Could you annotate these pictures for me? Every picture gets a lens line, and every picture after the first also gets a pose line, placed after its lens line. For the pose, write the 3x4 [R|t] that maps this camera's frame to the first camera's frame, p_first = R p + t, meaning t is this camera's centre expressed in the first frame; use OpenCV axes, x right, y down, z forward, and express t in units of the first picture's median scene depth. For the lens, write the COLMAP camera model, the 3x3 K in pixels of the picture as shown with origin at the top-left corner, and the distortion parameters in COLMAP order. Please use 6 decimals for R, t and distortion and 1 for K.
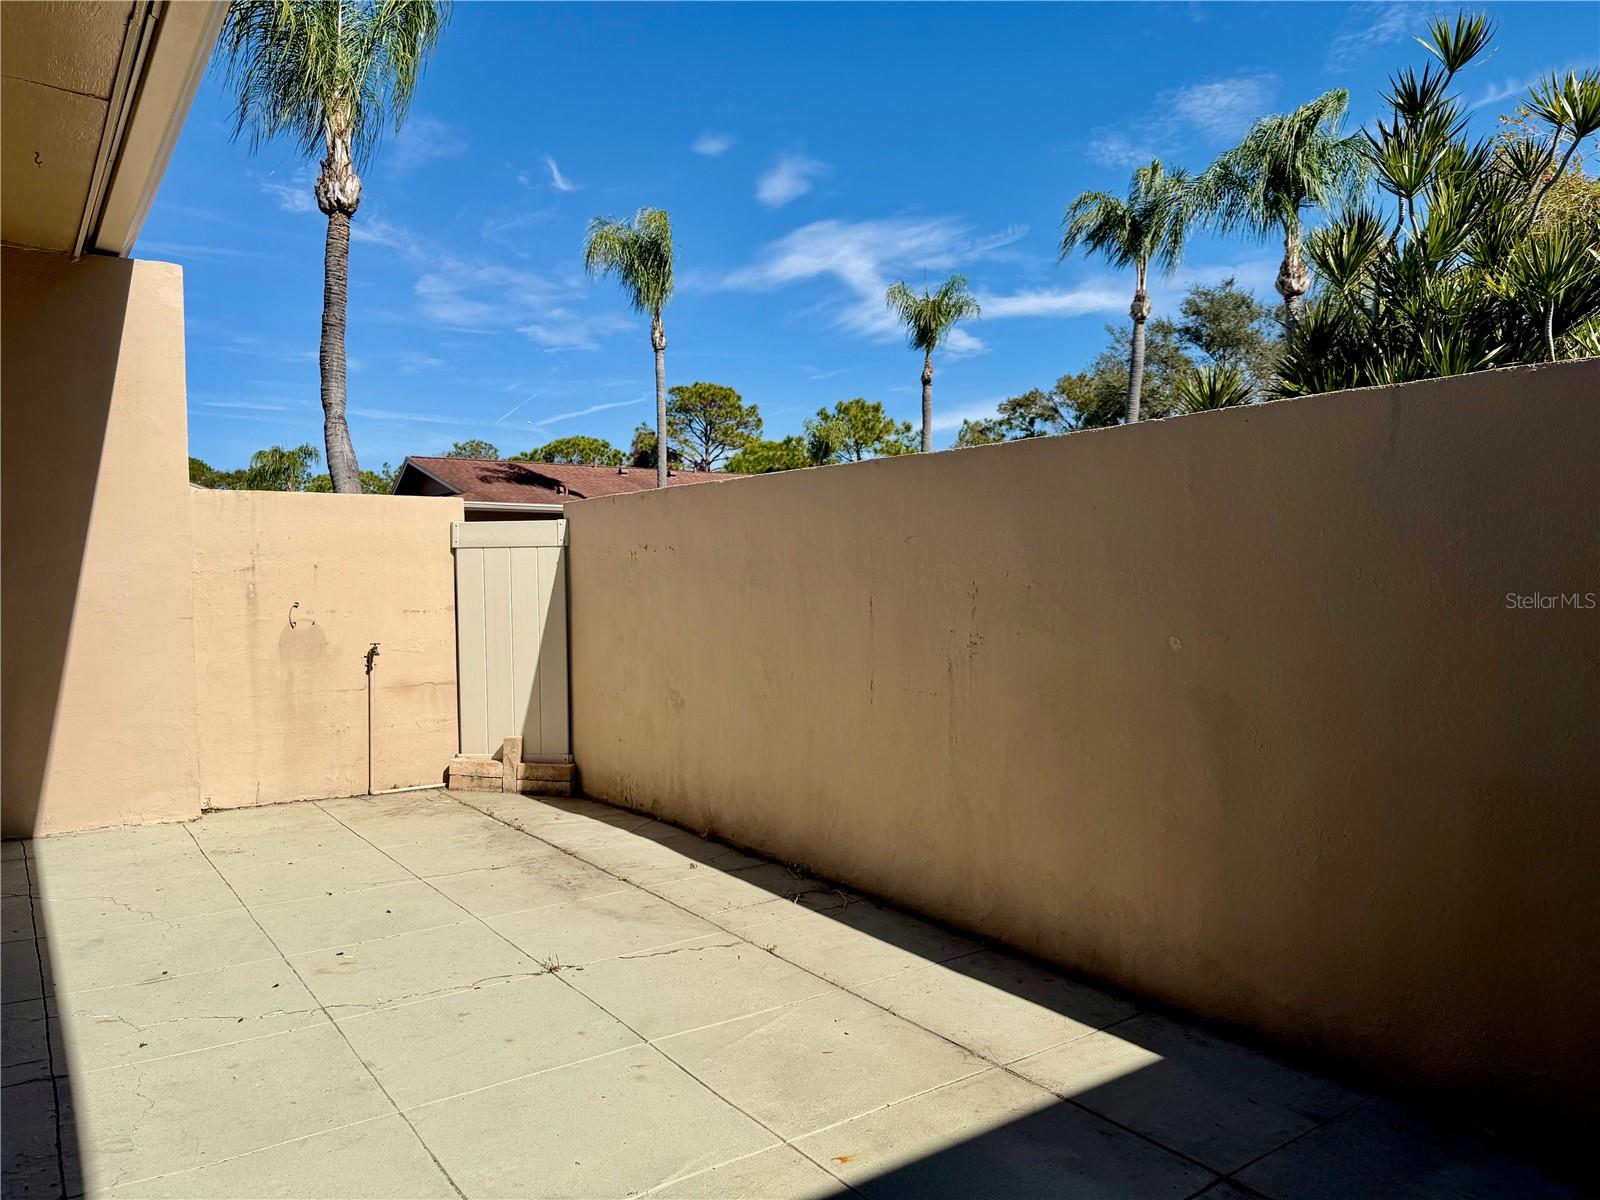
lens RADIAL K [[1136.1, 0, 797.1], [0, 1136.1, 602.0], [0, 0, 1]] dist [0.018492, -0.001385]
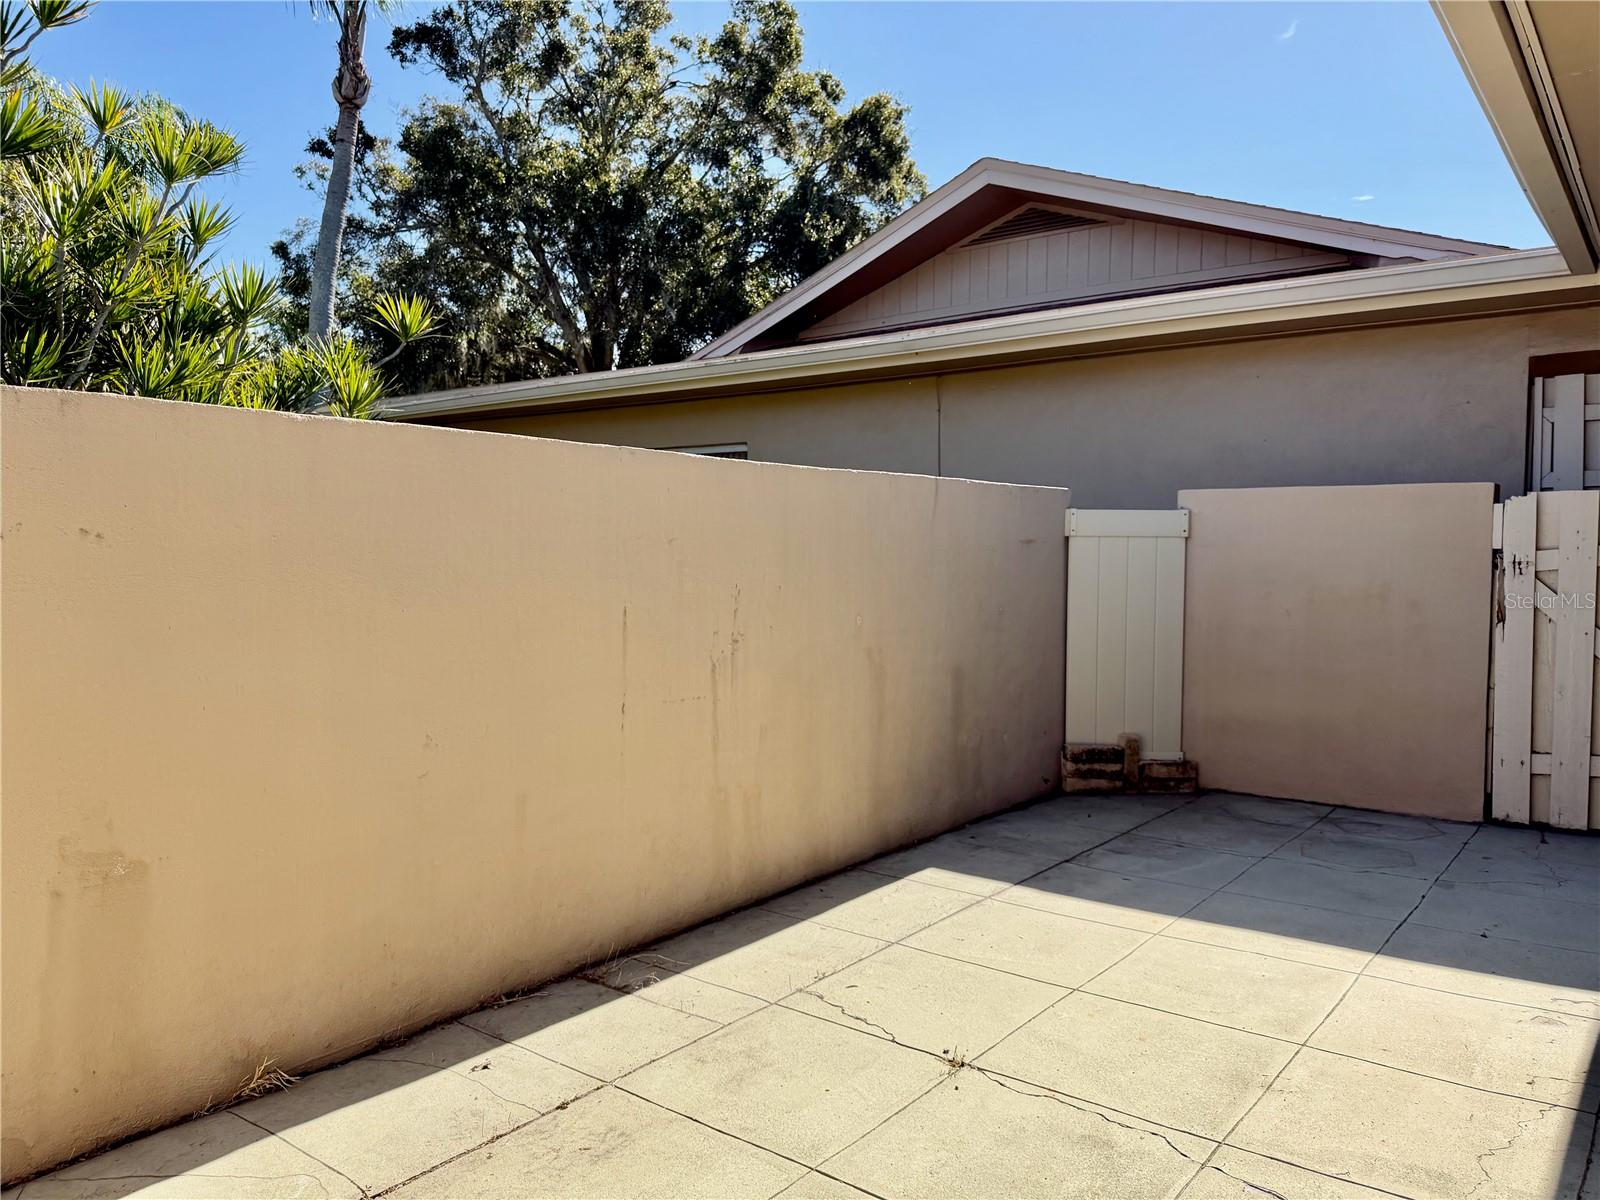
lens RADIAL K [[1136.1, 0, 797.1], [0, 1136.1, 602.0], [0, 0, 1]] dist [0.018492, -0.001385]
pose [[-0.299925, -0.036607, 0.953260, -0.814927], [0.025672, 0.998592, 0.046425, -0.045220], [-0.953617, 0.038396, -0.298563, 1.154109]]
